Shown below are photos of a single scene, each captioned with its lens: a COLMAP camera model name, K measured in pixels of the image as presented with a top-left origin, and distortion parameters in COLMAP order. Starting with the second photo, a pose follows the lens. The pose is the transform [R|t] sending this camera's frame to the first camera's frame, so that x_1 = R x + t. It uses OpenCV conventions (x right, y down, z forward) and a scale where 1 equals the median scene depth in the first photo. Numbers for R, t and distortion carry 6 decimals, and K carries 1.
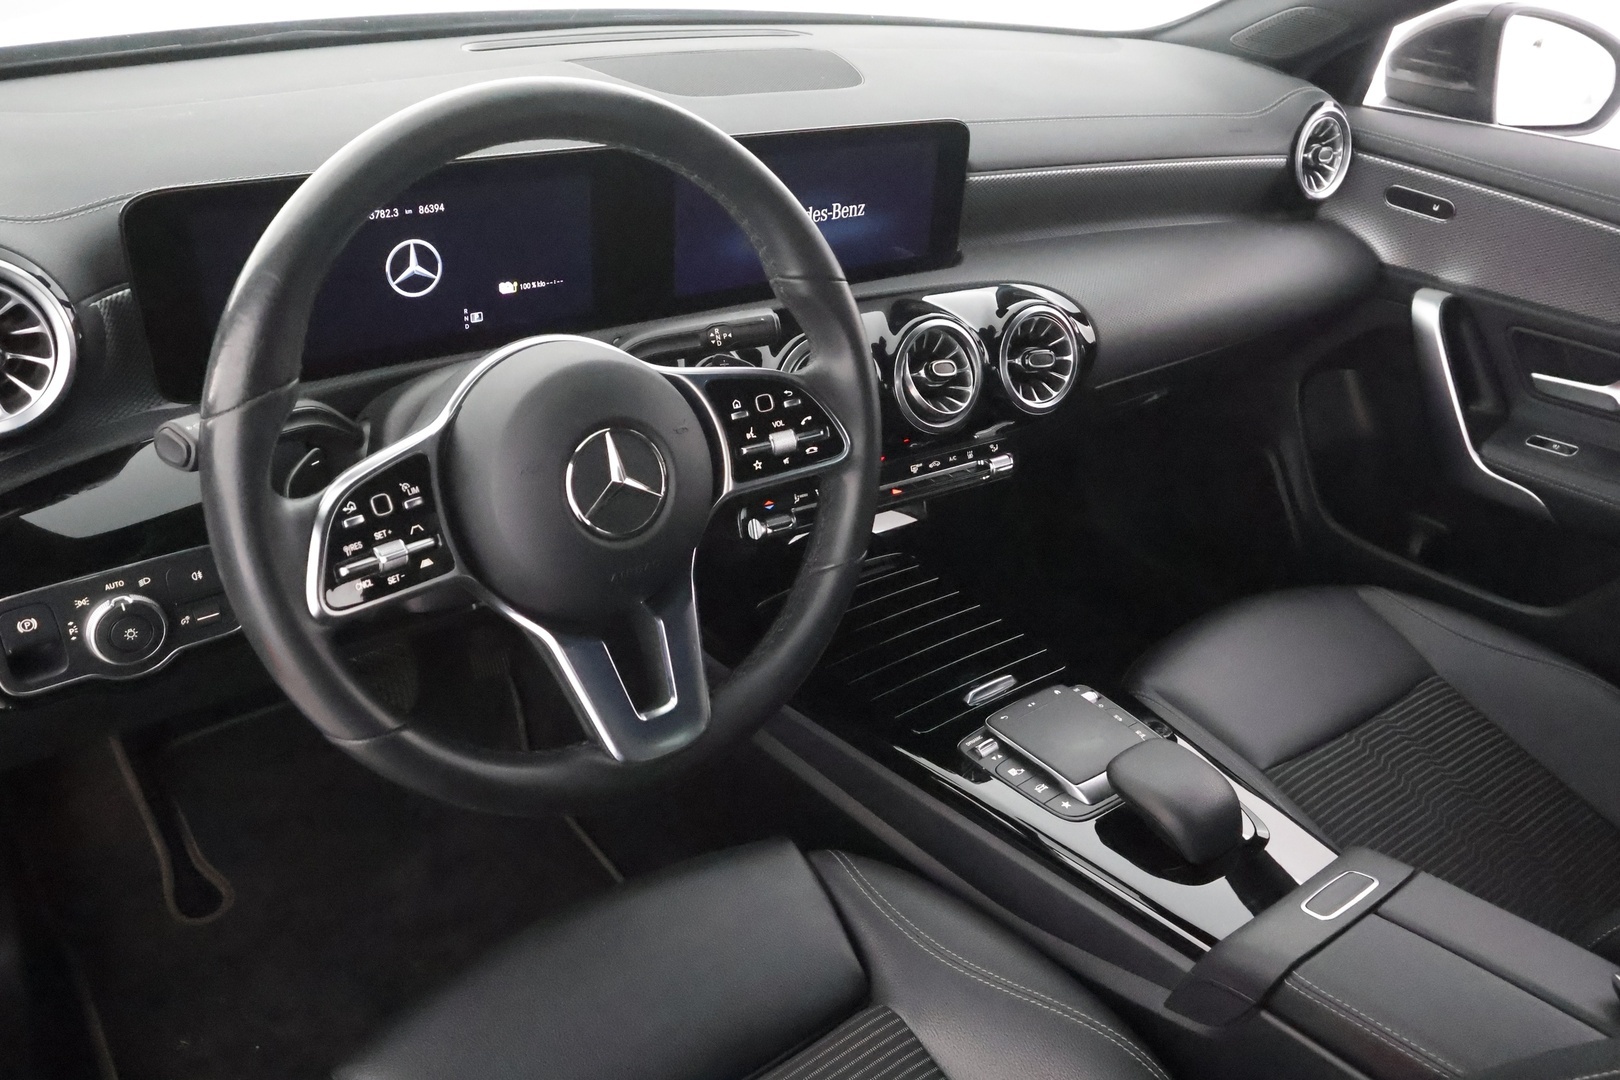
lens RADIAL K [[1277.6, 0, 810.0], [0, 1277.6, 540.0], [0, 0, 1]] dist [0.000652, -0.002558]
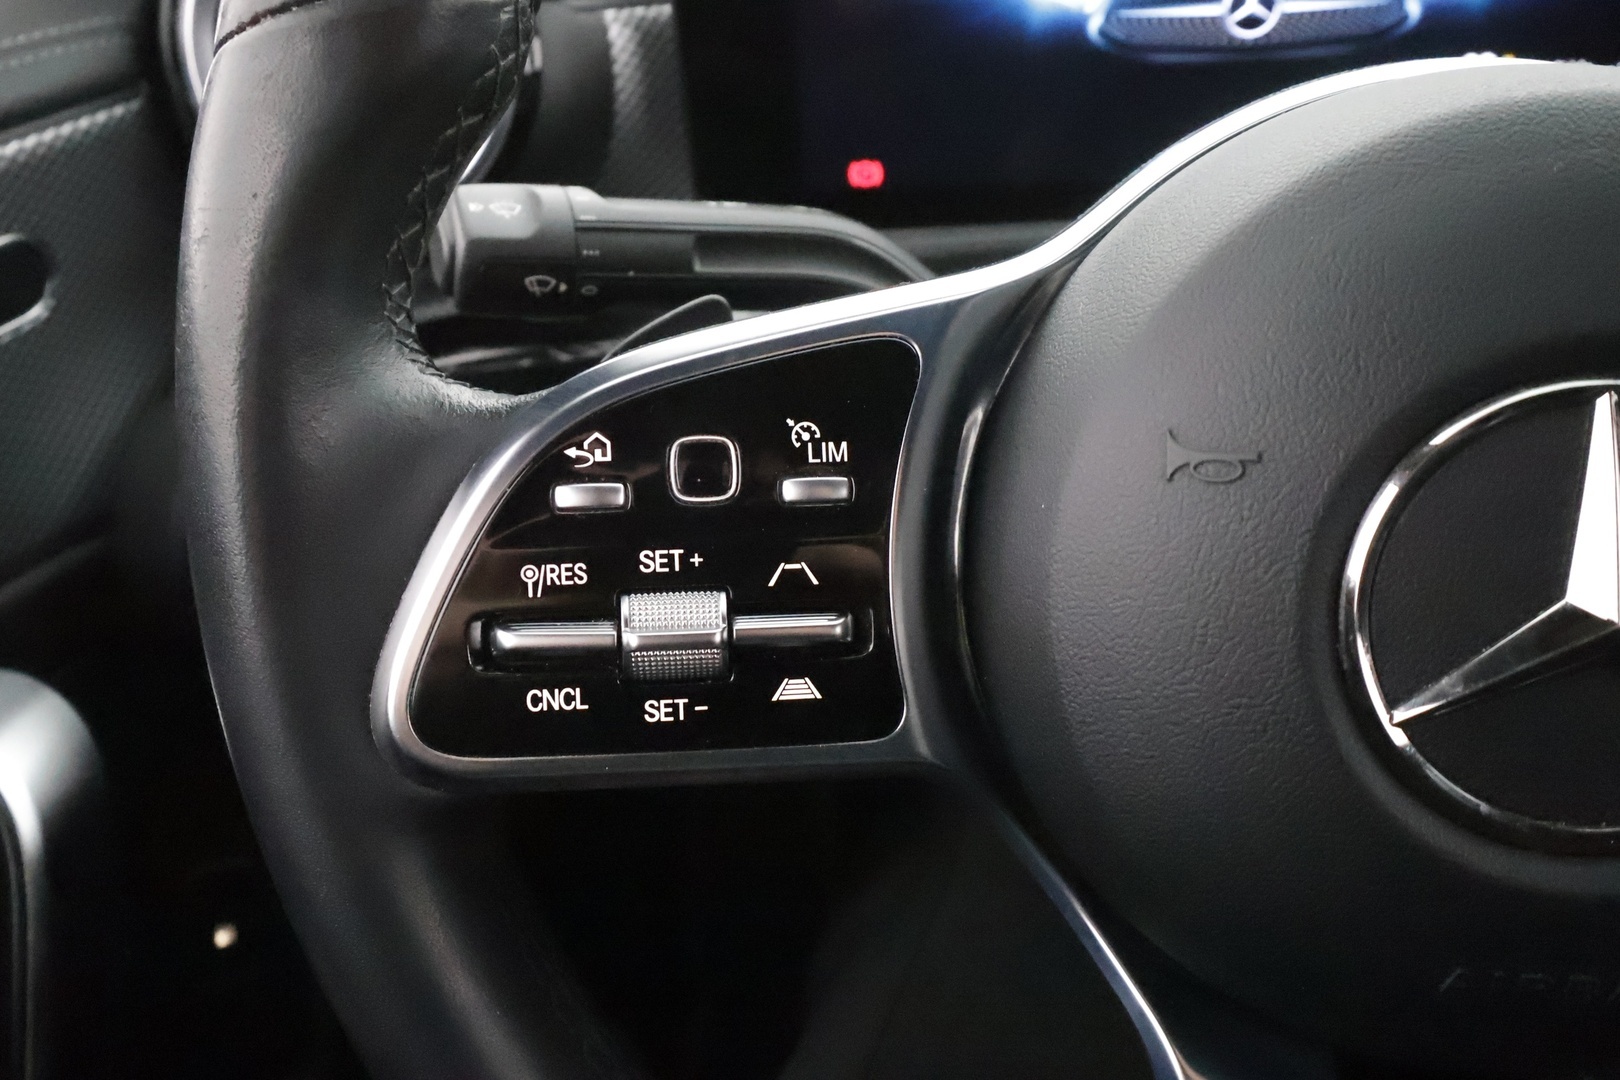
lens RADIAL K [[1276.9, 0, 746.4], [0, 1276.9, 544.1], [0, 0, 1]] dist [0.008231, 0.000524]
pose [[0.669310, 0.241434, -0.702662, -0.080292], [-0.257821, 0.962437, 0.085110, -0.029494], [0.696816, 0.124196, 0.706416, 0.597852]]
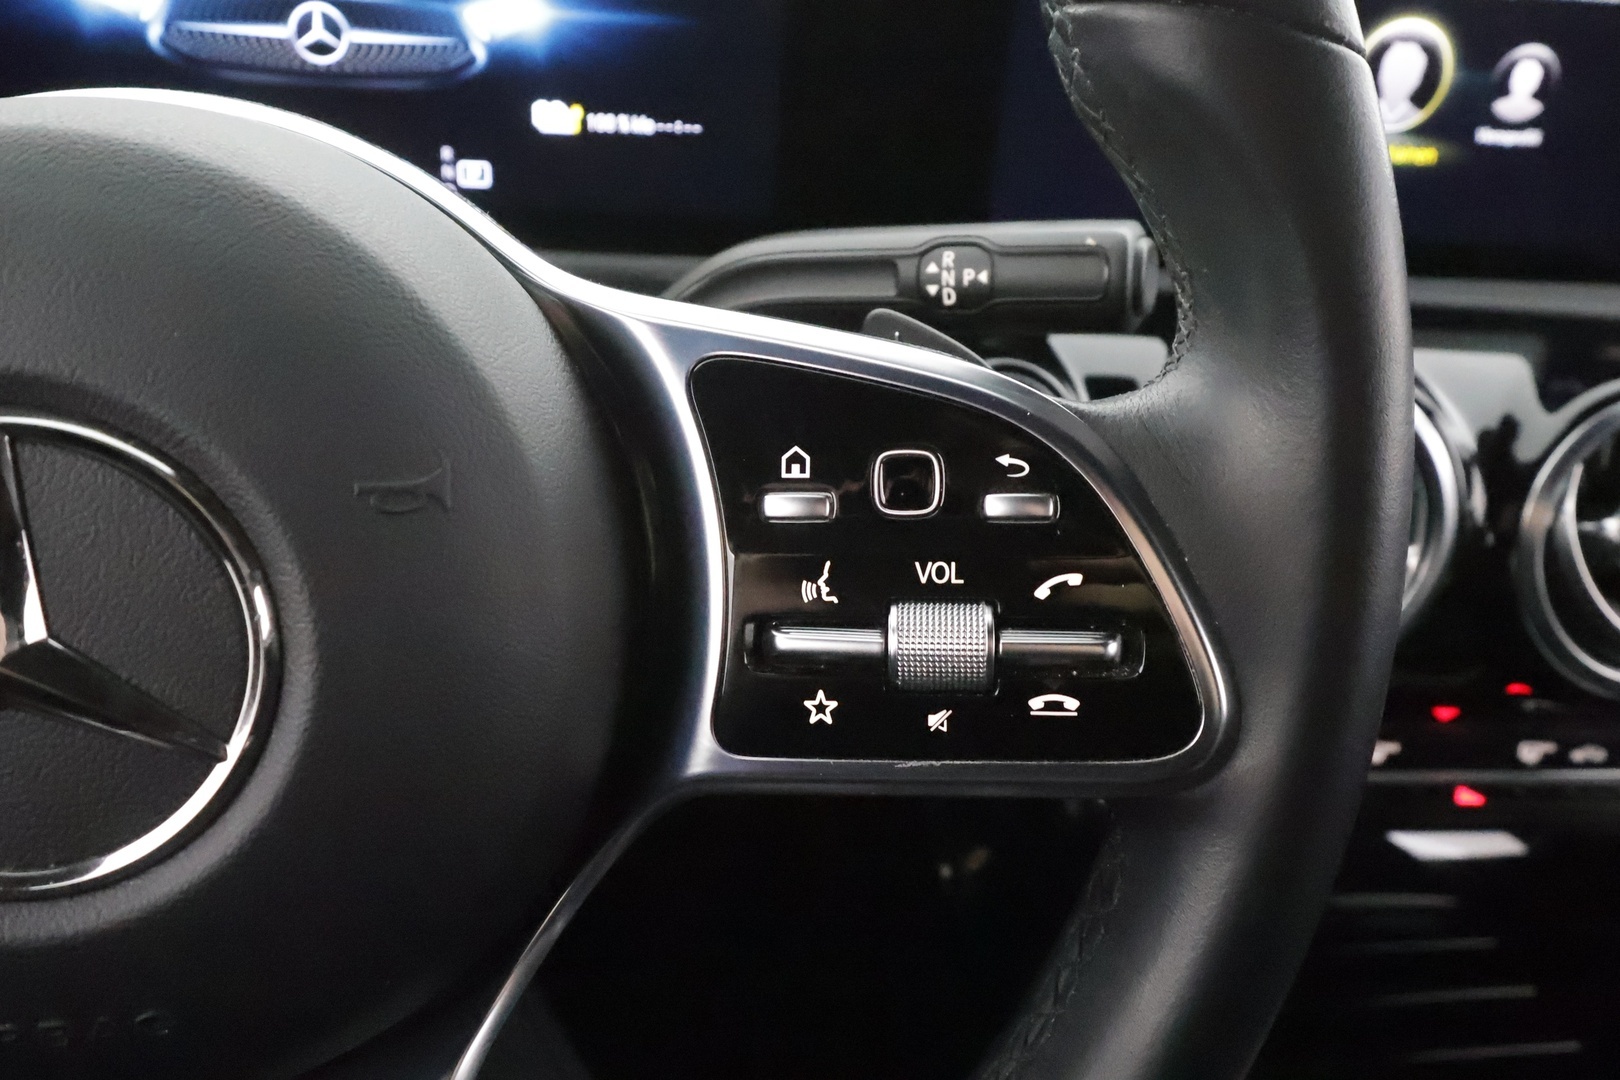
lens RADIAL K [[1277.6, 0, 810.0], [0, 1277.6, 540.0], [0, 0, 1]] dist [0.000652, -0.002558]
pose [[0.874706, 0.219780, -0.431956, 0.056014], [-0.247597, 0.968826, -0.008440, -0.081289], [0.416635, 0.114334, 0.901855, 0.695740]]
